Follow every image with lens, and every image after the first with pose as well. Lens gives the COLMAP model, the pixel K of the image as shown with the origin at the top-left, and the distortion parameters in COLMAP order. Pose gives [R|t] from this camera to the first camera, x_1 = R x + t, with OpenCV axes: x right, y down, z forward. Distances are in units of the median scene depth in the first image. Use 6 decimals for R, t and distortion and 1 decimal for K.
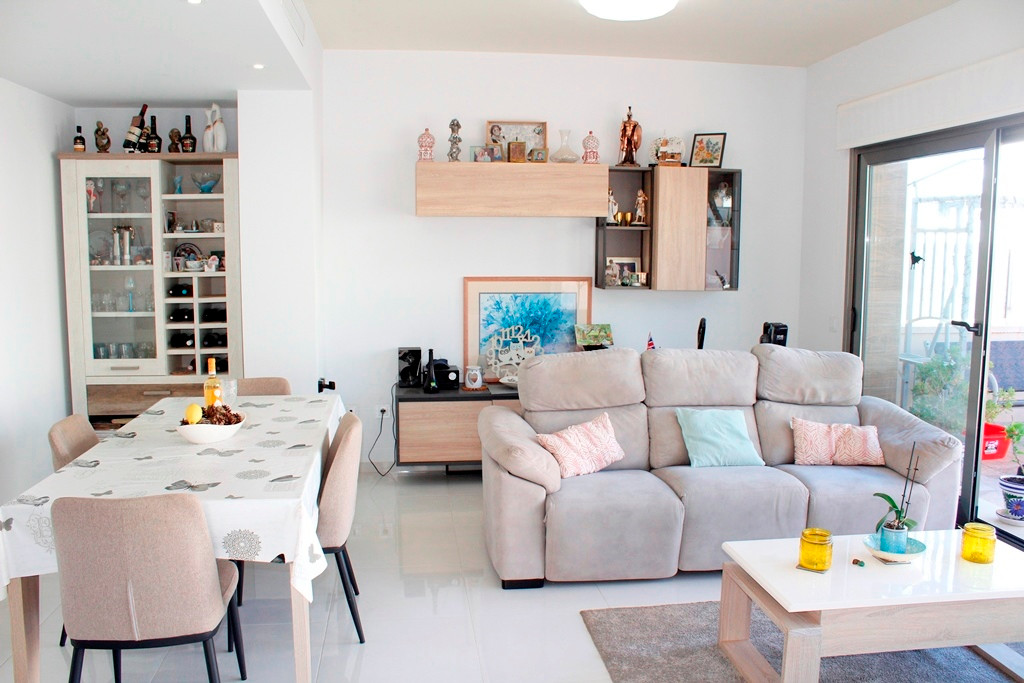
lens RADIAL K [[861.3, 0, 512.9], [0, 861.3, 351.6], [0, 0, 1]] dist [-0.114907, 0.065496]
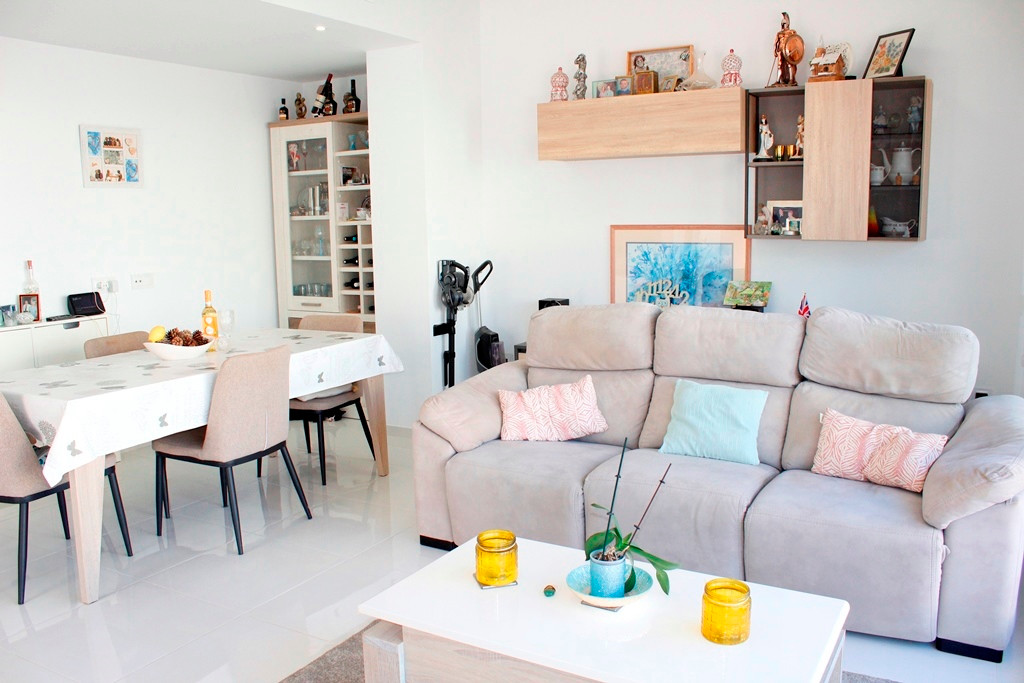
lens RADIAL K [[861.3, 0, 511.8], [0, 861.3, 336.6], [0, 0, 1]] dist [-0.114907, 0.065496]
pose [[0.797036, 0.067103, -0.600192, 0.466311], [-0.054855, 0.997744, 0.038705, 0.003045], [0.601435, 0.002075, 0.798919, 0.223981]]
